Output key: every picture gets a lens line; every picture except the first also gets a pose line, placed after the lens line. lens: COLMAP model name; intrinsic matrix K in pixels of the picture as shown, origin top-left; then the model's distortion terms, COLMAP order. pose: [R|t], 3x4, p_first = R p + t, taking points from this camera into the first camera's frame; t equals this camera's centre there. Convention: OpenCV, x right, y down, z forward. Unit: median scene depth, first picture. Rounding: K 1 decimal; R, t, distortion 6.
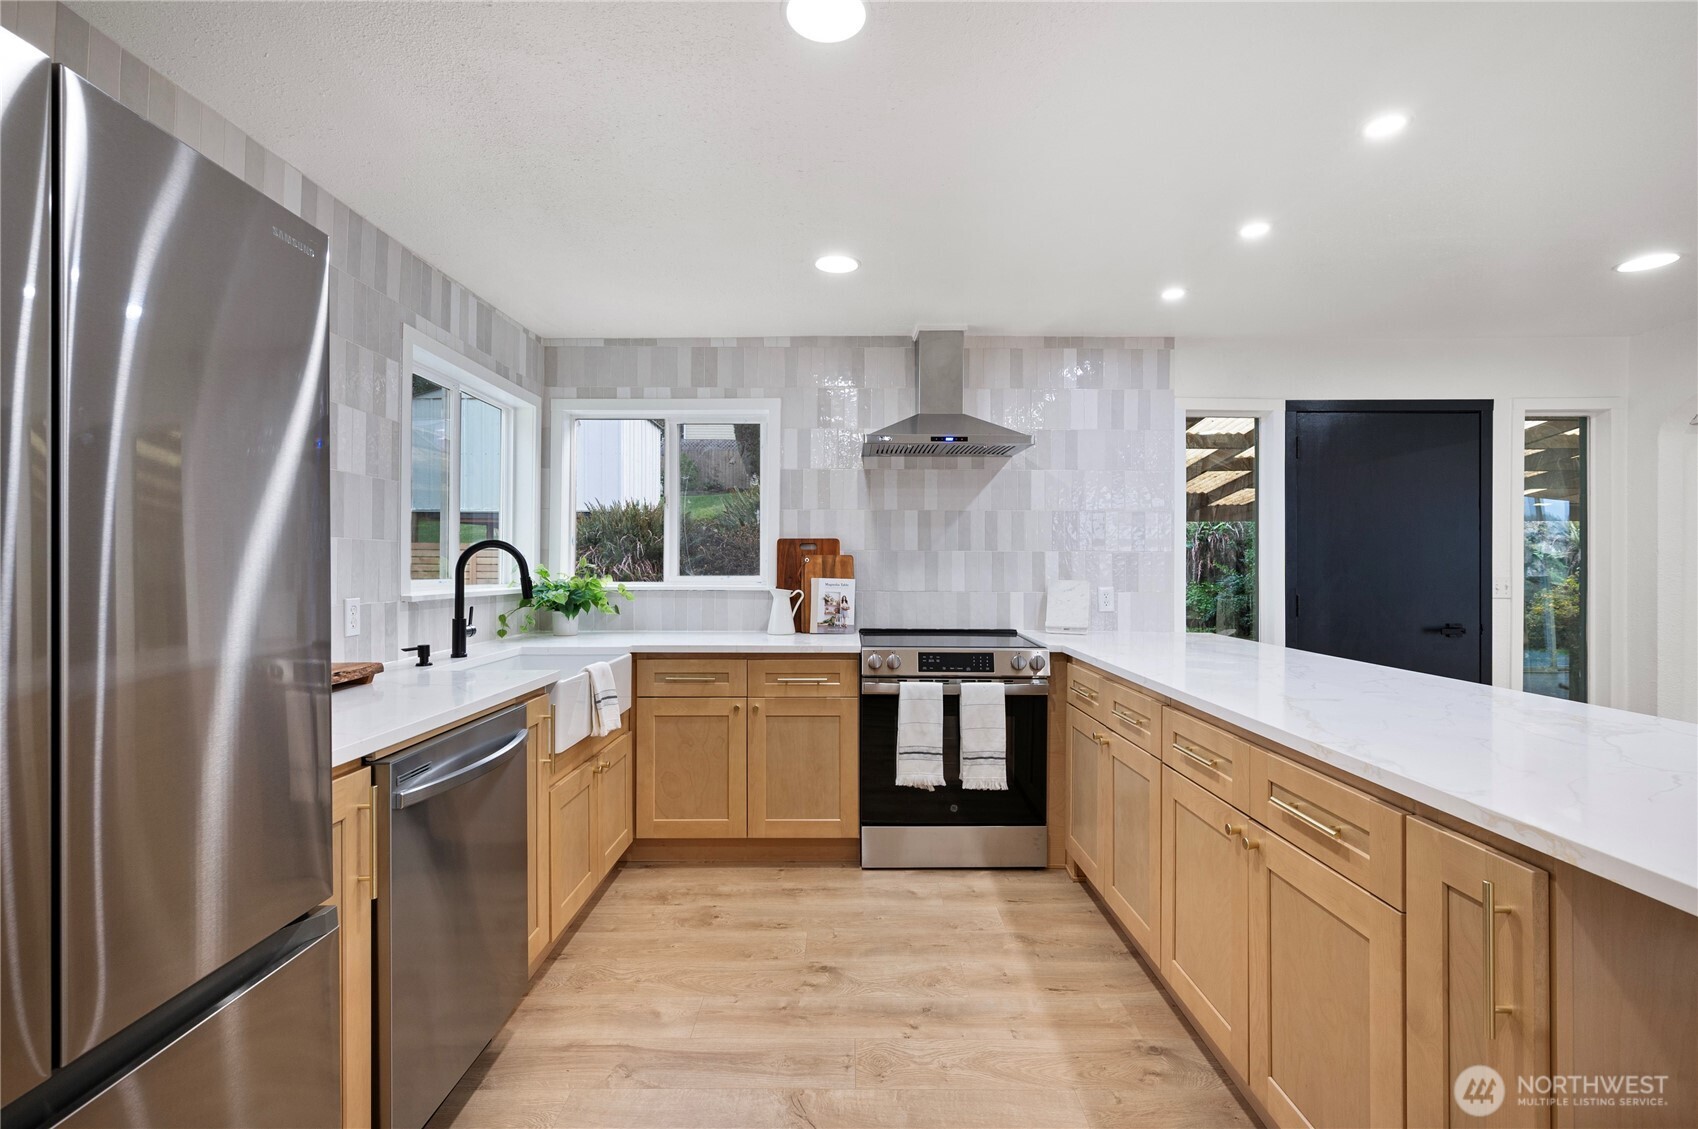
lens RADIAL K [[757.4, 0, 849.0], [0, 757.4, 564.5], [0, 0, 1]] dist [-0.000104, 0.000098]
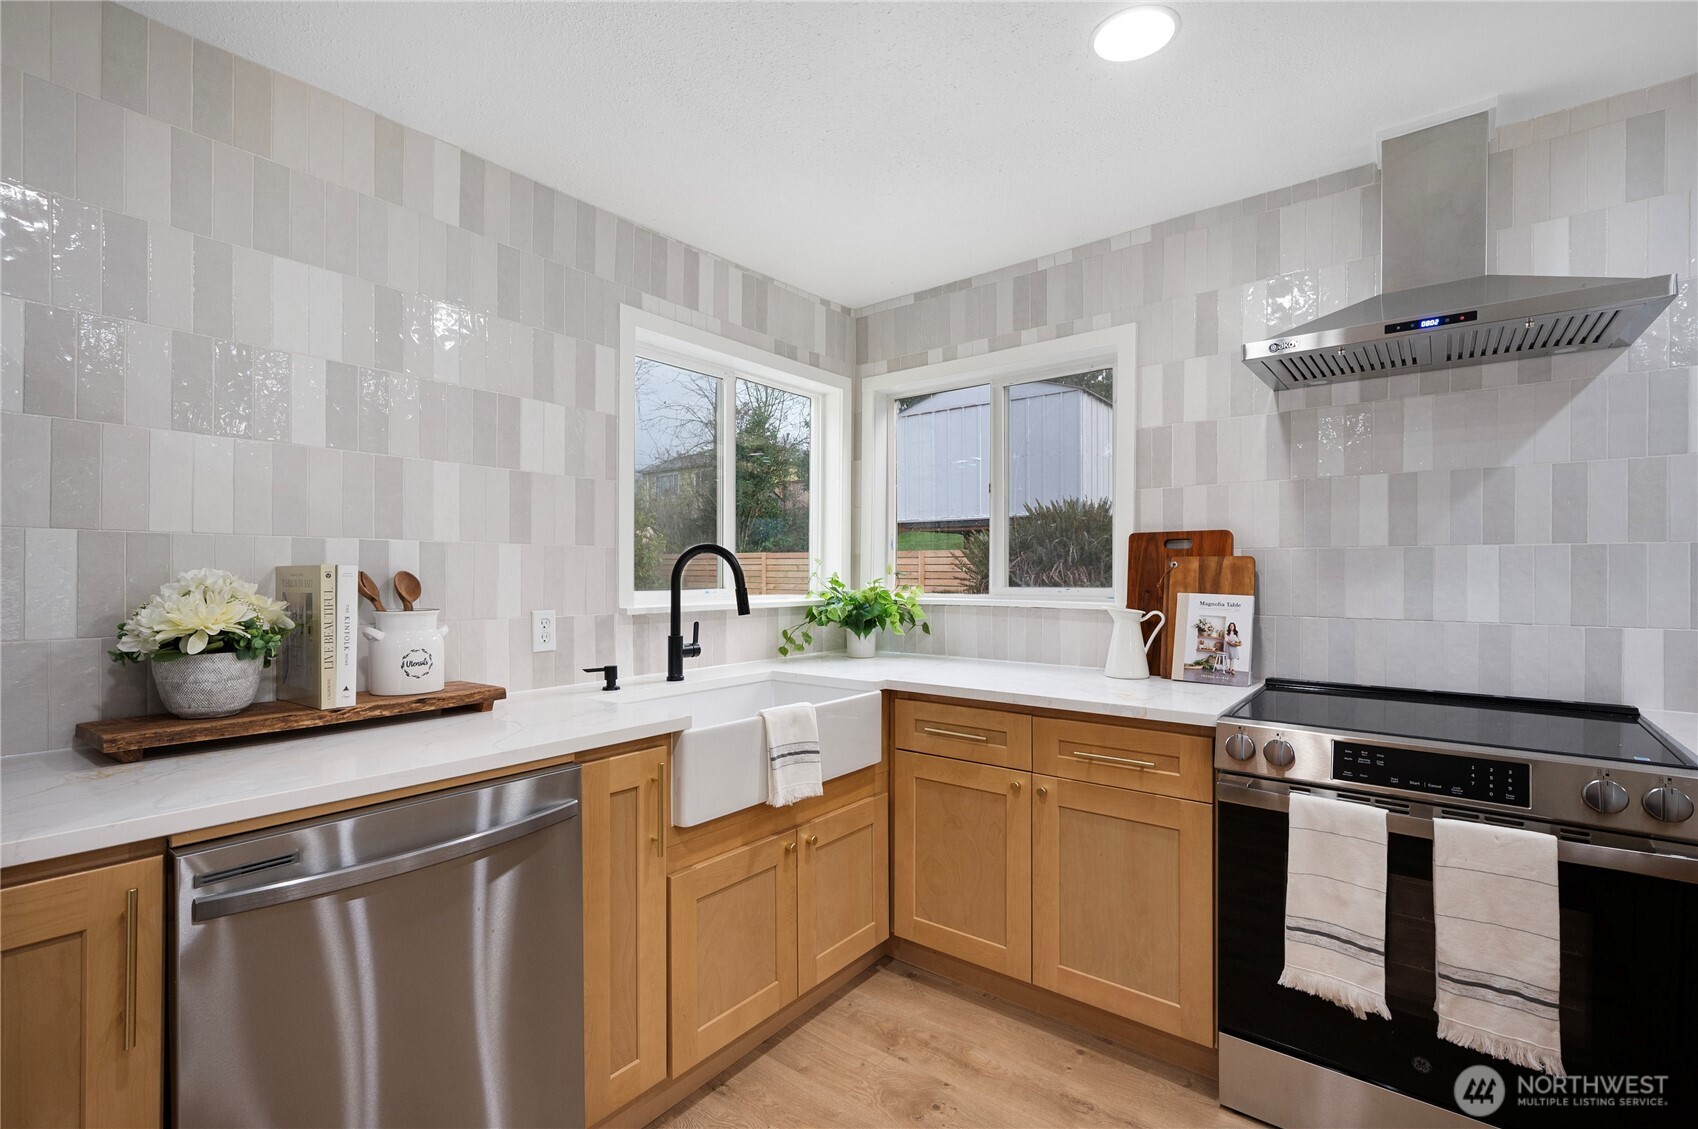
lens RADIAL K [[755.9, 0, 848.5], [0, 755.9, 579.0], [0, 0, 1]] dist [-0.000693, 0.000293]
pose [[0.785662, 0.003662, -0.618645, 0.147625], [0.002690, 0.999953, 0.009335, -0.000643], [0.618650, -0.008998, 0.785615, 0.382126]]
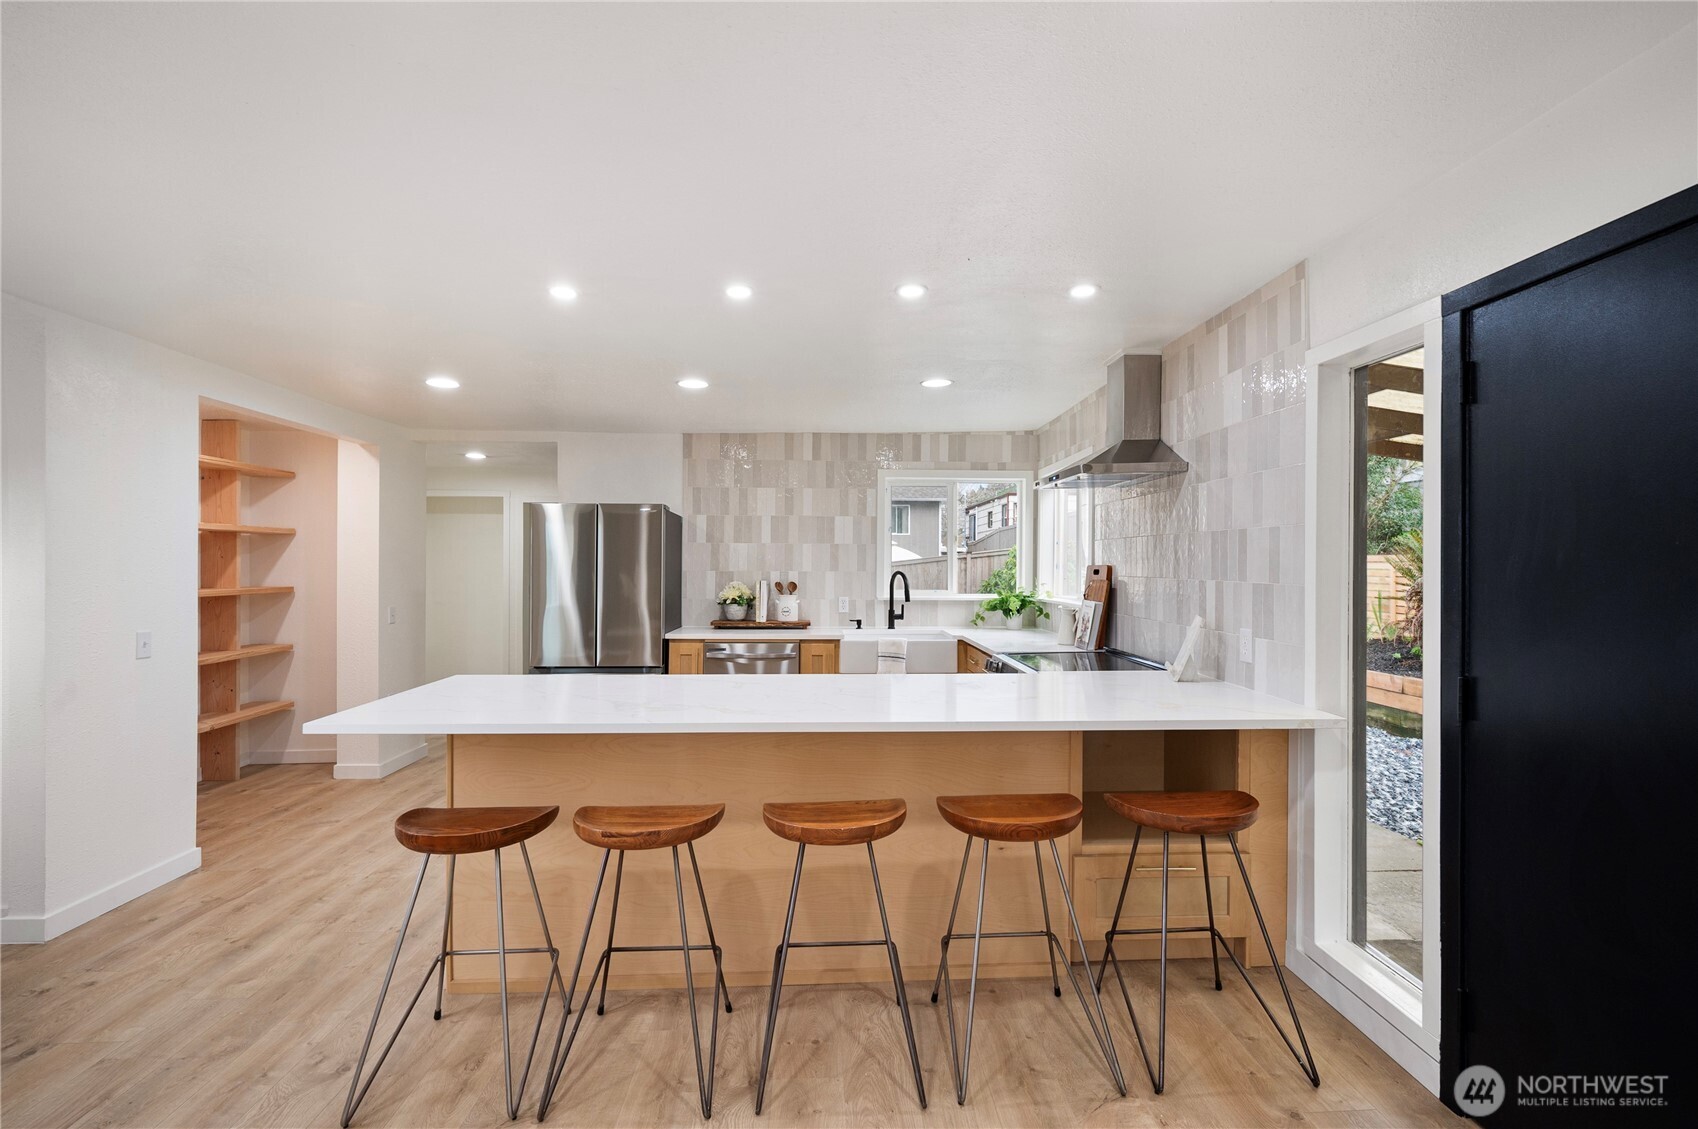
lens RADIAL K [[768.0, 0, 849.0], [0, 768.0, 564.5], [0, 0, 1]] dist [0.000458, 0.000366]
pose [[0.039960, -0.002002, -0.999199, 1.302461], [-0.000035, 0.999998, -0.002005, -0.038529], [0.999201, 0.000115, 0.039960, 0.688019]]
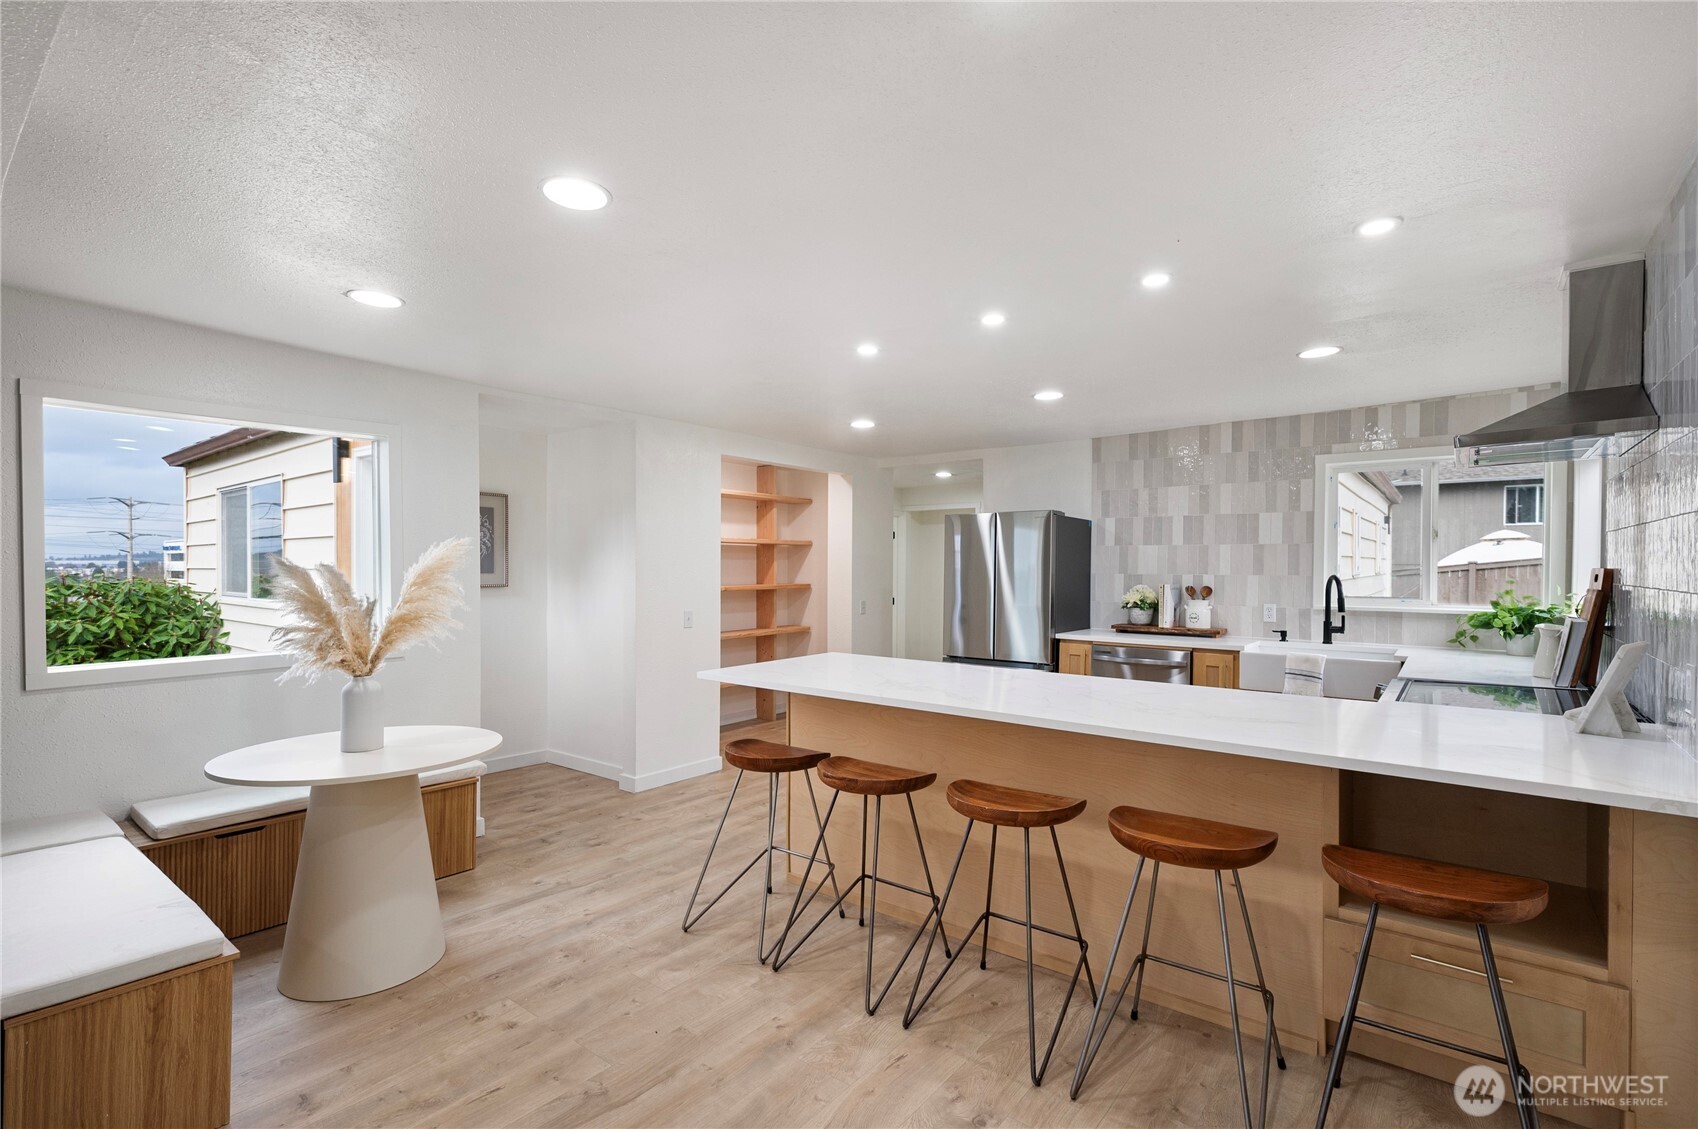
lens RADIAL K [[778.2, 0, 848.1], [0, 778.2, 568.6], [0, 0, 1]] dist [0.002896, 0.000444]
pose [[-0.621946, -0.000425, -0.783060, 1.301002], [-0.001277, 0.999999, 0.000471, -0.039267], [0.783059, 0.001293, -0.621946, 1.062636]]
